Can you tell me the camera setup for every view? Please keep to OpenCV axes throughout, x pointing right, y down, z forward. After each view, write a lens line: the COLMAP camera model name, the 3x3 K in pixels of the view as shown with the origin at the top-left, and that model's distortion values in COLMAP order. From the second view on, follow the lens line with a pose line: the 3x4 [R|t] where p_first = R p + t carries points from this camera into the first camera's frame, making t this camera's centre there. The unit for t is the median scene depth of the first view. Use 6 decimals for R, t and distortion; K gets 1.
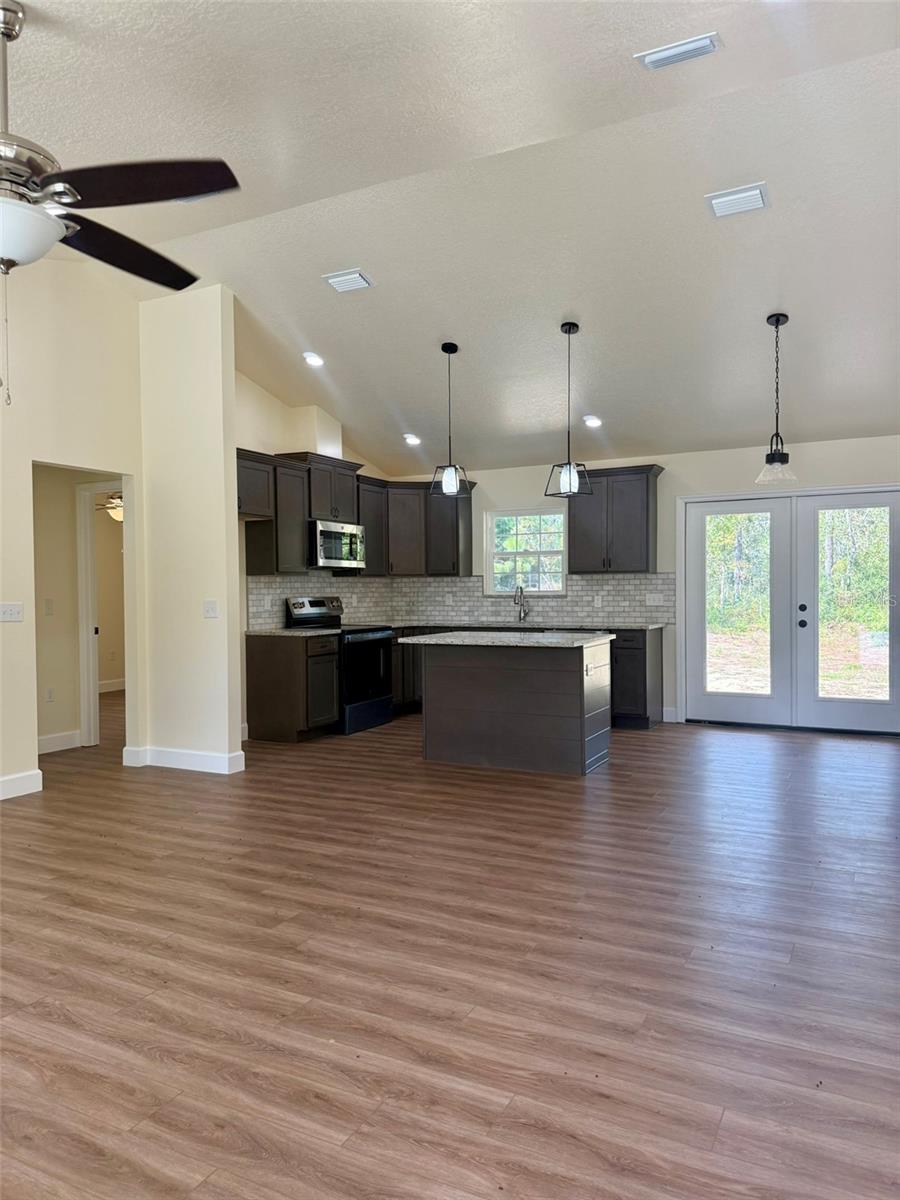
lens RADIAL K [[852.2, 0, 445.5], [0, 852.2, 598.5], [0, 0, 1]] dist [0.036679, -0.026383]
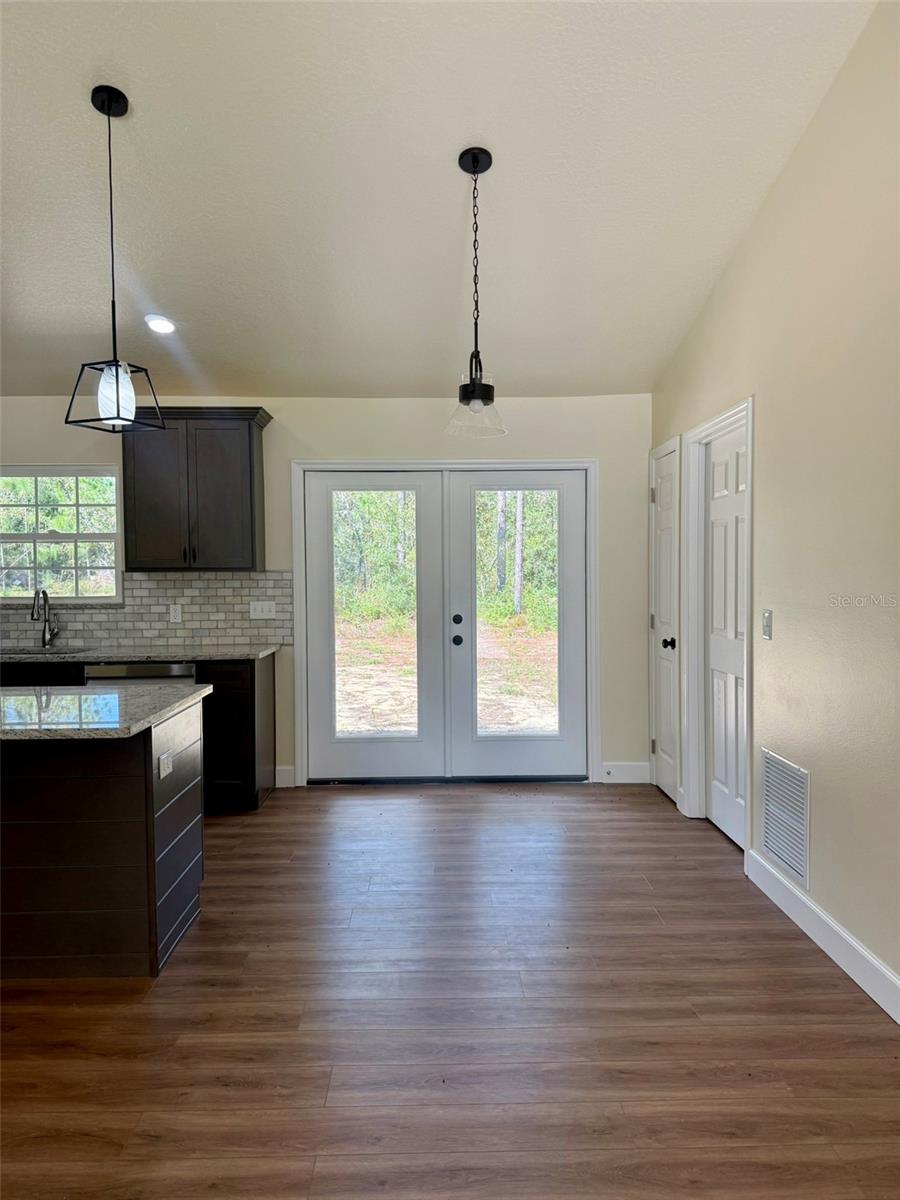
lens RADIAL K [[852.2, 0, 460.9], [0, 852.2, 624.0], [0, 0, 1]] dist [0.036679, -0.026383]
pose [[0.875967, -0.023491, 0.481798, 0.049758], [0.001984, 0.998980, 0.045101, -0.016006], [-0.482366, -0.038551, 0.875121, 0.294541]]
